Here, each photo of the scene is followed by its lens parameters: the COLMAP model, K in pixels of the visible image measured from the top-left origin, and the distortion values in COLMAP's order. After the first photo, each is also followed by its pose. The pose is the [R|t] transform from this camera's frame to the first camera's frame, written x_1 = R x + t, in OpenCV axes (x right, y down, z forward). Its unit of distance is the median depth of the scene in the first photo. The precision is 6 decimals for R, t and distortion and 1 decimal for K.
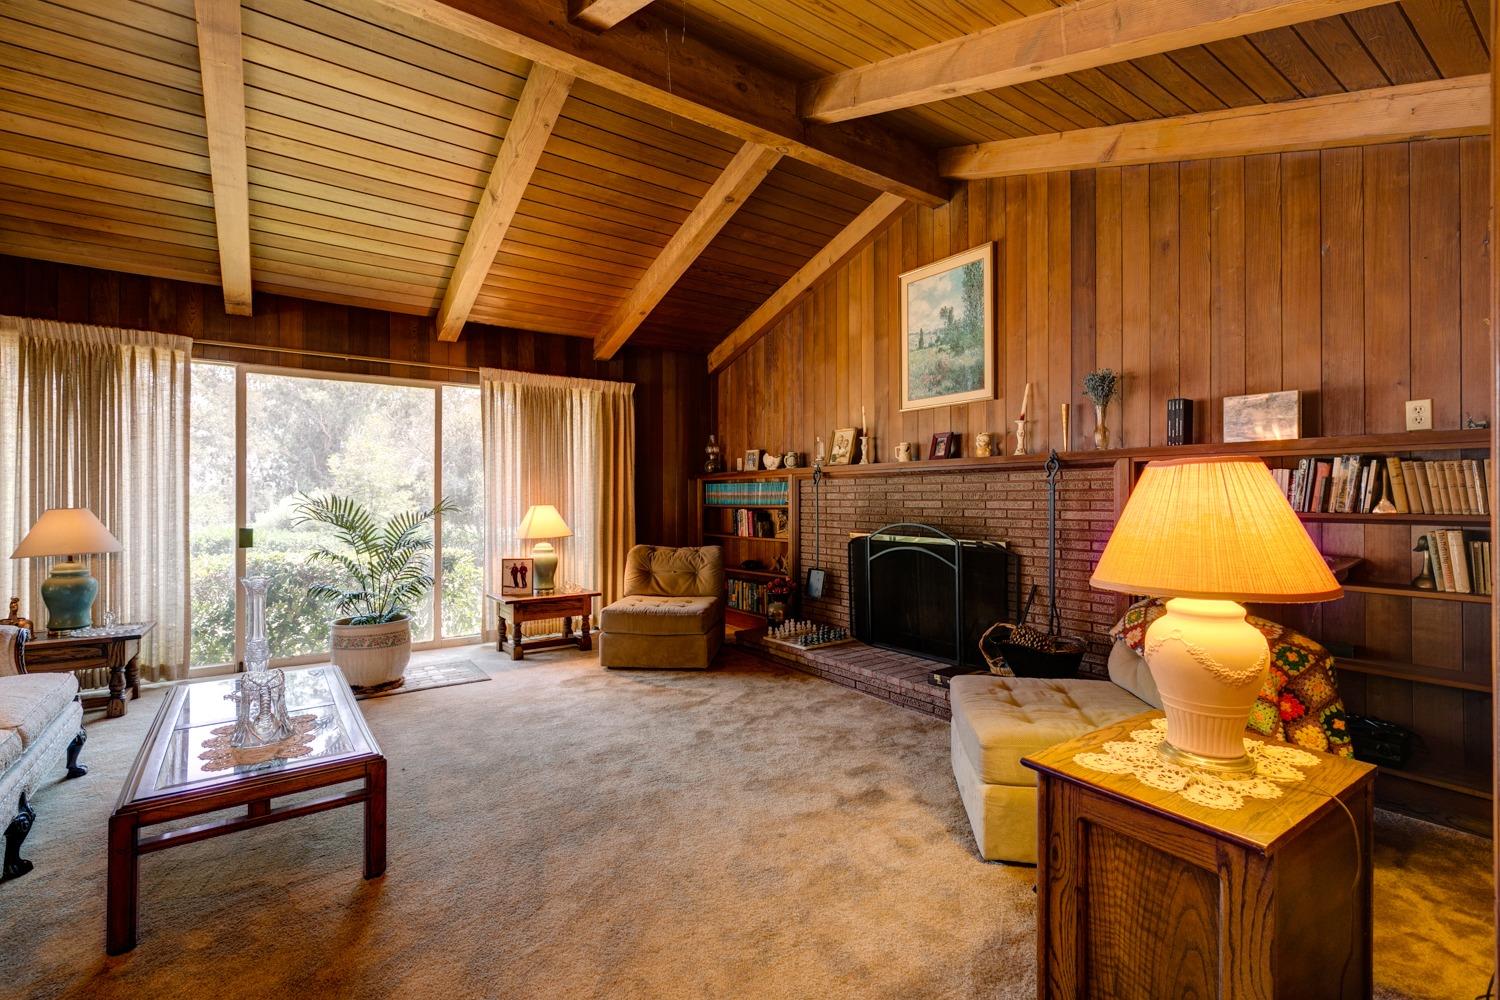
lens RADIAL K [[670.7, 0, 740.2], [0, 670.7, 497.6], [0, 0, 1]] dist [0.003882, 0.000567]
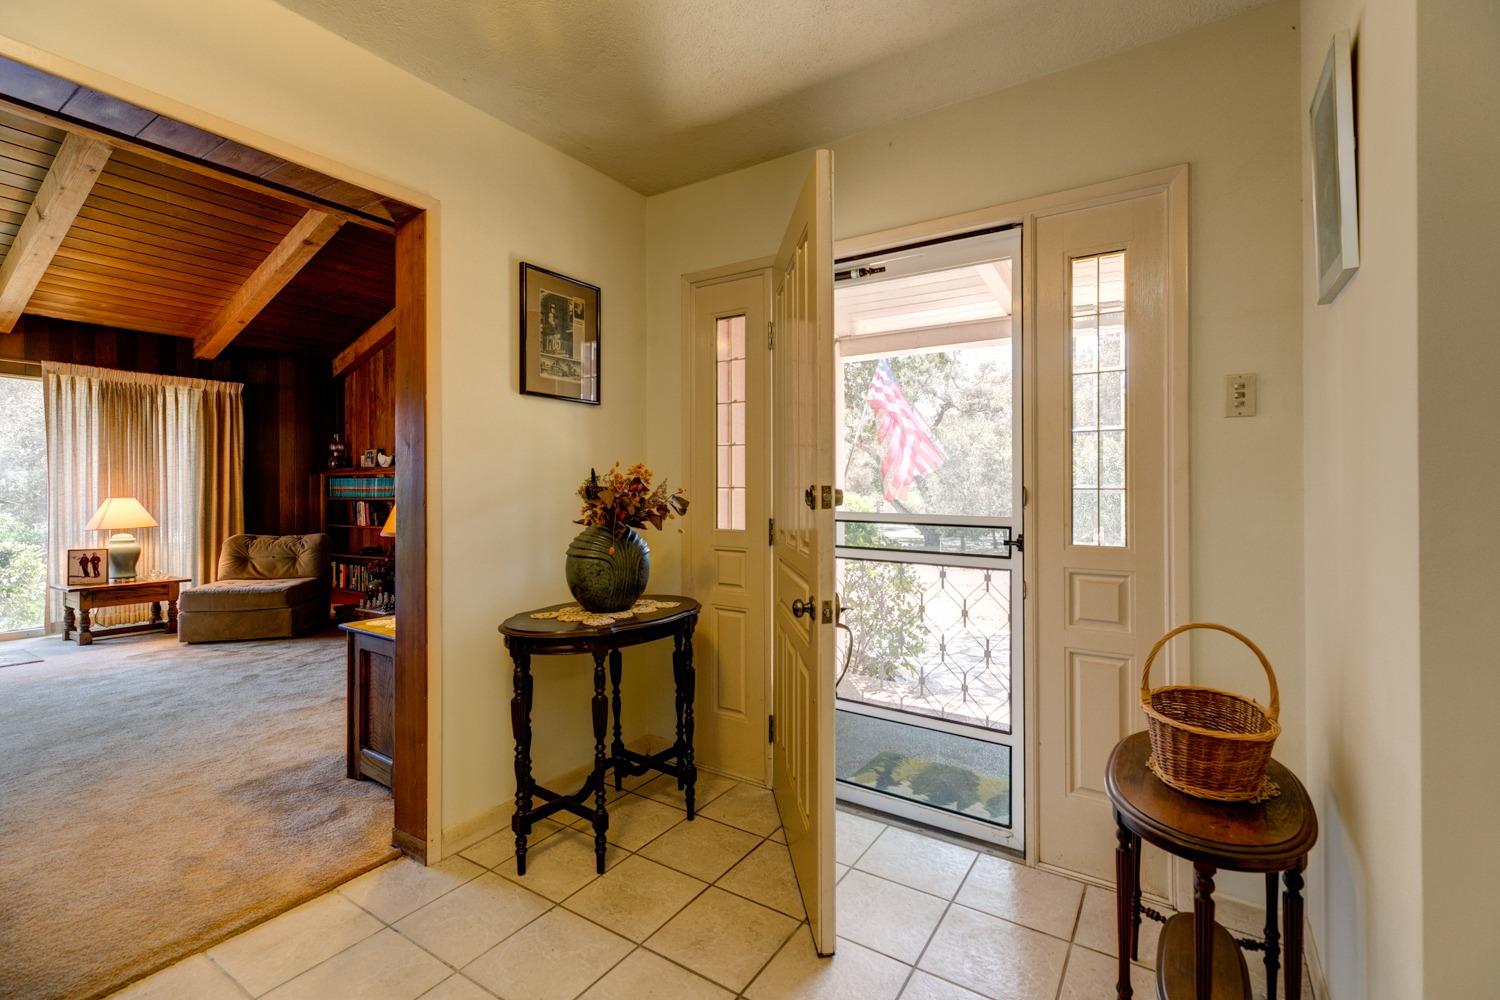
lens RADIAL K [[670.7, 0, 751.5], [0, 670.7, 493.5], [0, 0, 1]] dist [0.003882, 0.000567]
pose [[0.925873, 0.001903, 0.377829, 0.220188], [-0.002437, 0.999997, 0.000937, 0.001481], [-0.377826, -0.001788, 0.925875, -0.344923]]
